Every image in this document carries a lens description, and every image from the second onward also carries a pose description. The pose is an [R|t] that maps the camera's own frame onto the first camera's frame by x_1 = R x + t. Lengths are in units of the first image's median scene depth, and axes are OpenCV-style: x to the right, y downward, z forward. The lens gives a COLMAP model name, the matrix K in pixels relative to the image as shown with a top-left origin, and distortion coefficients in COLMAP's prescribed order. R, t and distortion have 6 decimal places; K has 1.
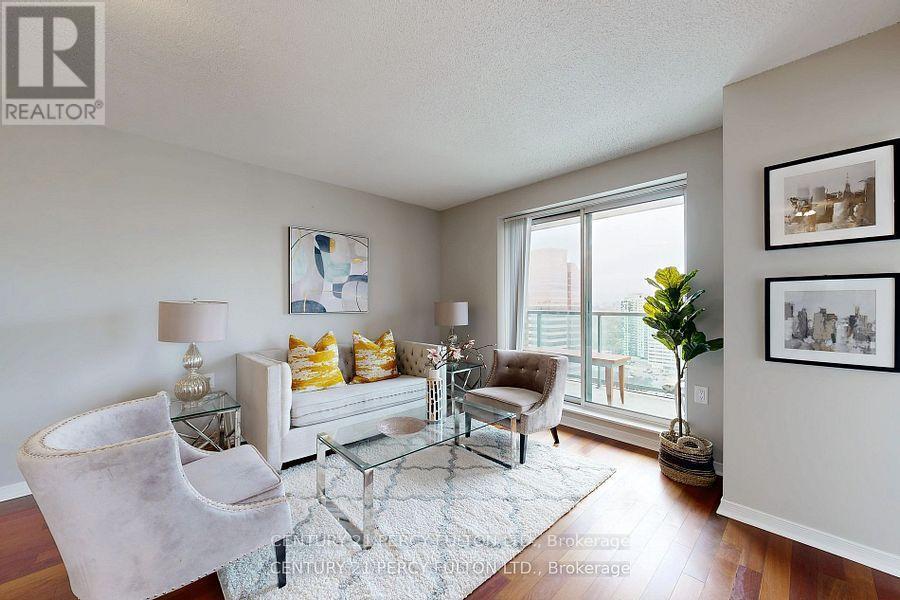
lens RADIAL K [[332.2, 0, 450.0], [0, 332.2, 300.0], [0, 0, 1]] dist [0.001591, 0.000086]
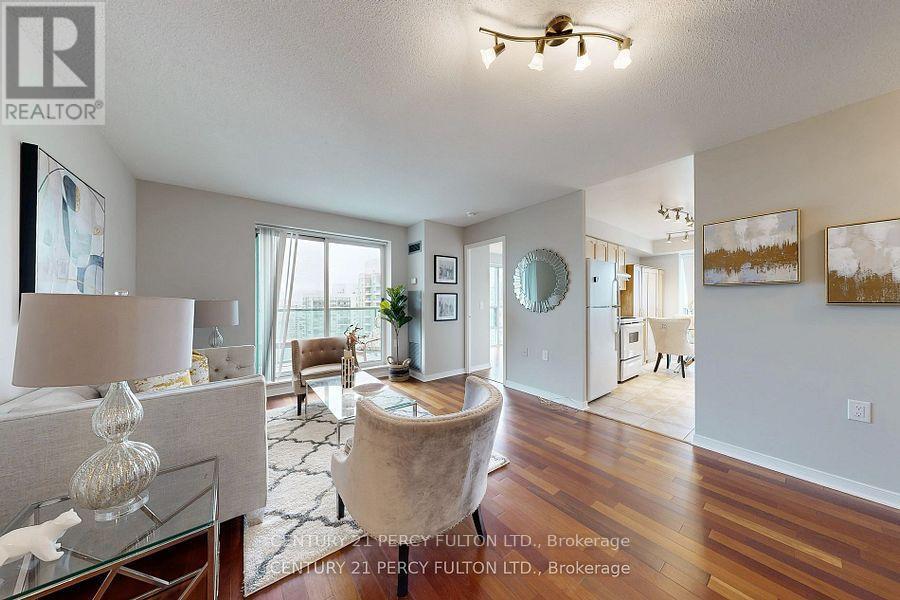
lens RADIAL K [[286.0, 0, 450.0], [0, 286.0, 300.0], [0, 0, 1]] dist [-0.000102, -0.000051]
pose [[0.098527, 0.009348, 0.995090, -0.849623], [-0.003021, 0.999954, -0.009094, 0.010437], [-0.995130, -0.002110, 0.098551, 0.348753]]
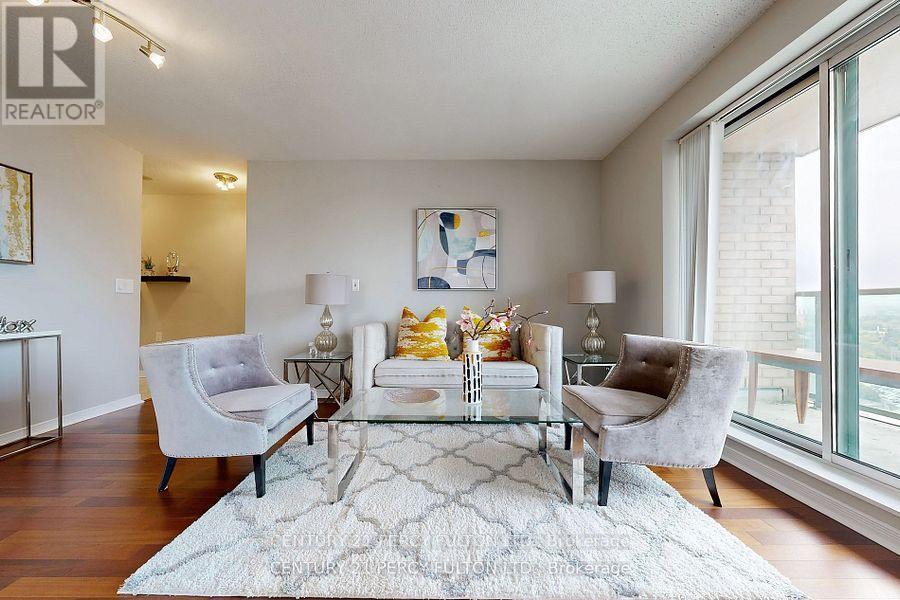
lens RADIAL K [[343.3, 0, 447.5], [0, 343.3, 299.0], [0, 0, 1]] dist [-0.000692, -0.000106]
pose [[0.731650, -0.011649, -0.681581, 0.351099], [0.004627, 0.999916, -0.012123, 0.086847], [0.681665, 0.005716, 0.731643, 0.256947]]
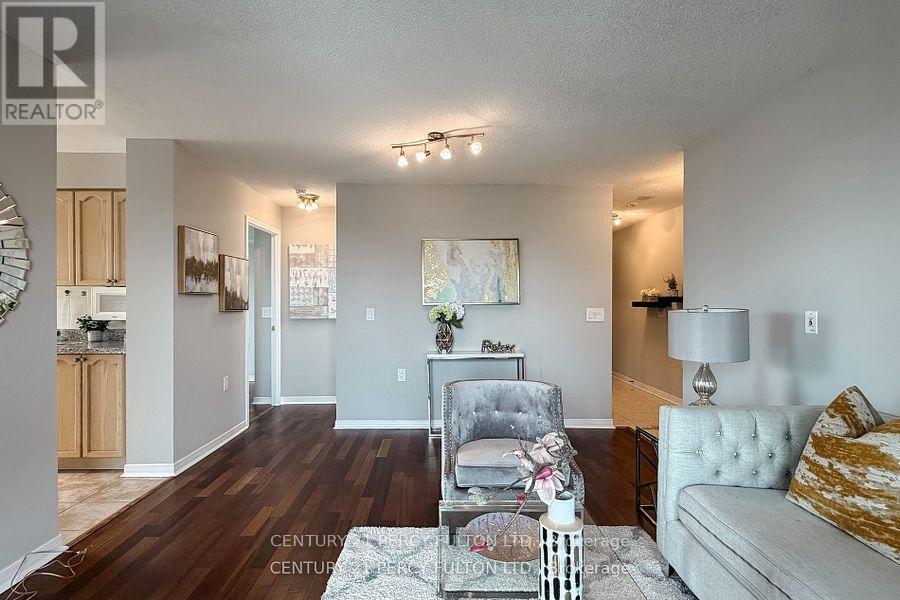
lens RADIAL K [[425.7, 0, 438.9], [0, 425.7, 297.7], [0, 0, 1]] dist [0.000223, 0.000133]
pose [[-0.677604, -0.005896, -0.735403, 0.299336], [0.004382, 0.999918, -0.012054, -0.009232], [0.735414, -0.011390, -0.677522, 0.902713]]
